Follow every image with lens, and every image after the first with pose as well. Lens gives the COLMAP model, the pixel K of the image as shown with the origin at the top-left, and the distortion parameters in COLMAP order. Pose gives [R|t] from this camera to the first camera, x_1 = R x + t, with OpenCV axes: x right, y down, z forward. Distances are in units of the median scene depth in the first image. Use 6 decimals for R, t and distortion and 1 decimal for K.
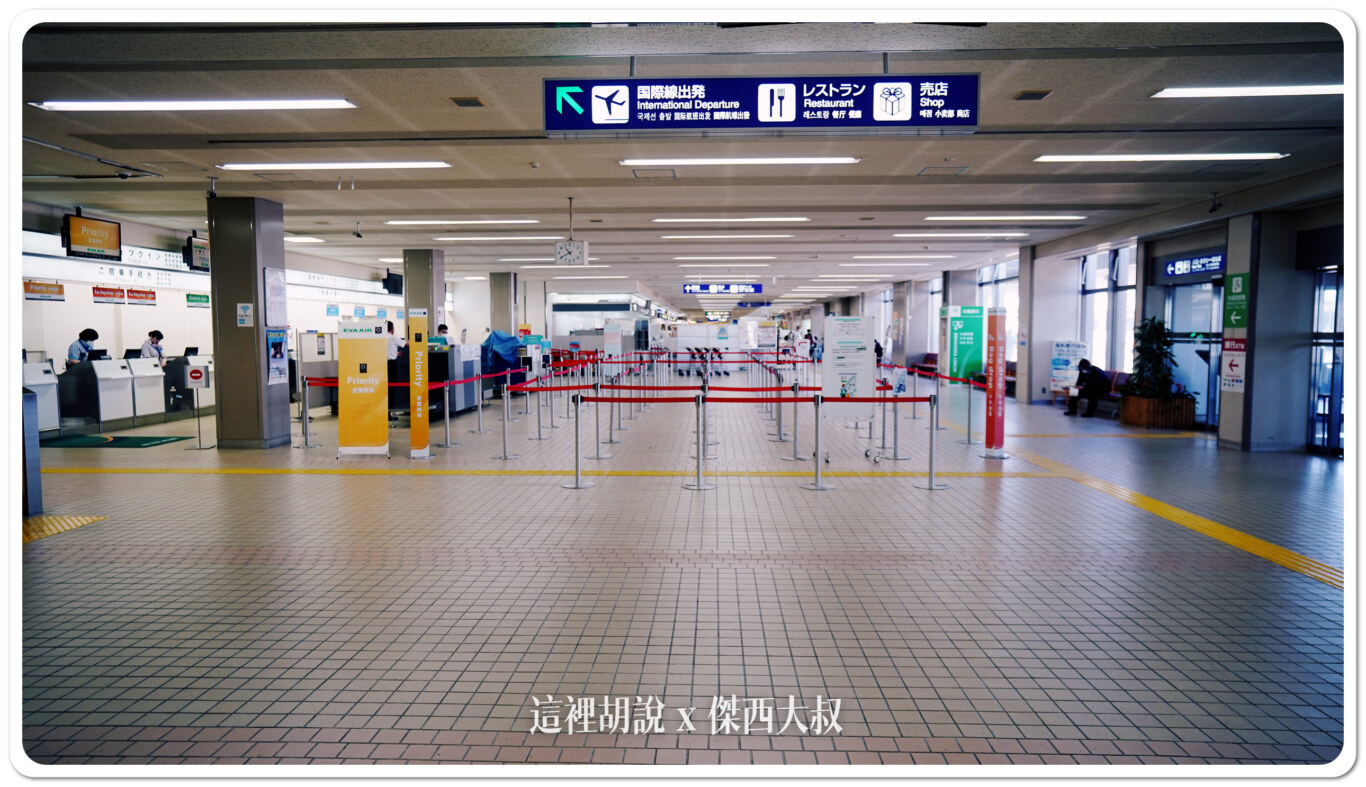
lens RADIAL K [[849.8, 0, 686.6], [0, 849.8, 392.5], [0, 0, 1]] dist [0.004363, 0.000490]
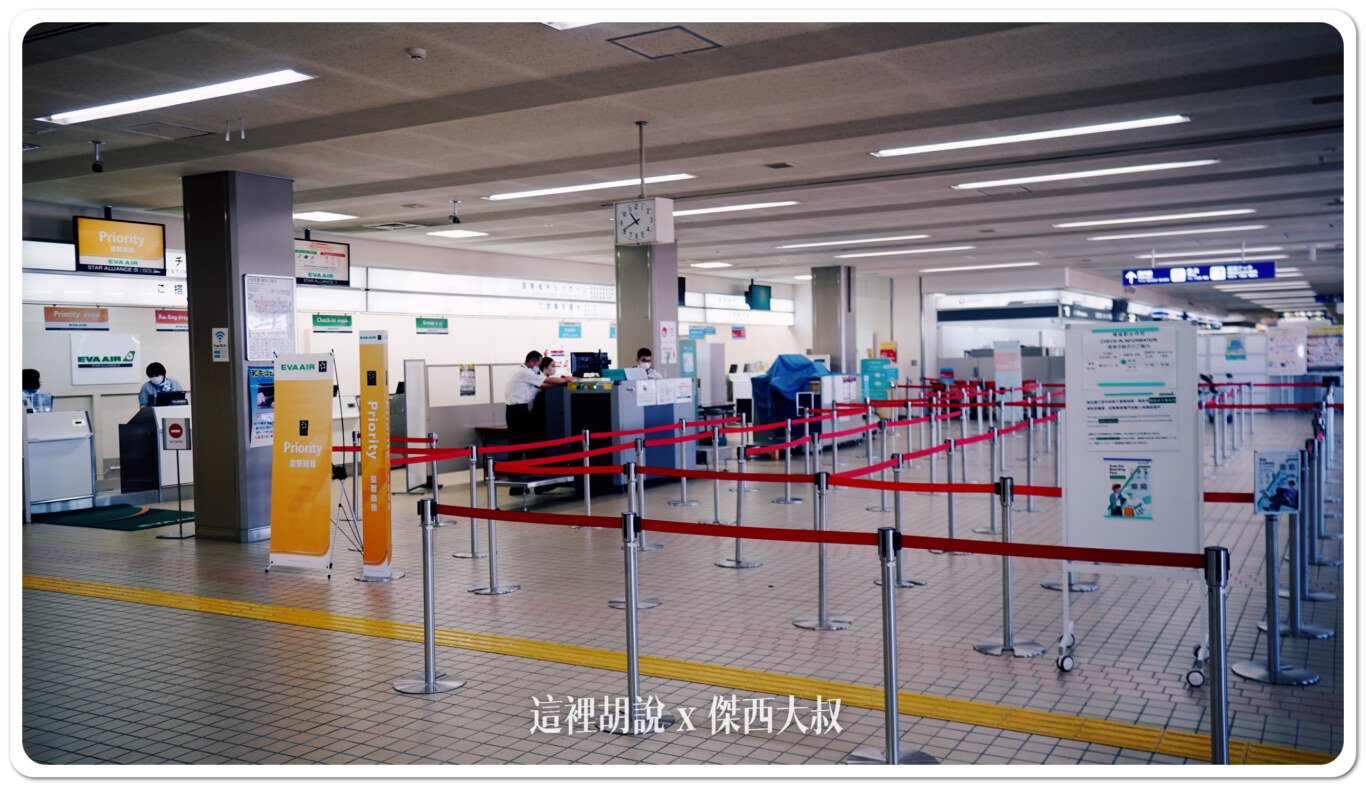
lens RADIAL K [[1135.1, 0, 681.5], [0, 1135.1, 385.4], [0, 0, 1]] dist [0.062168, 0.005415]
pose [[0.884783, -0.002975, -0.465993, 0.206625], [-0.015558, 0.999234, -0.035918, -0.027811], [0.465743, 0.039030, 0.884059, 0.321626]]
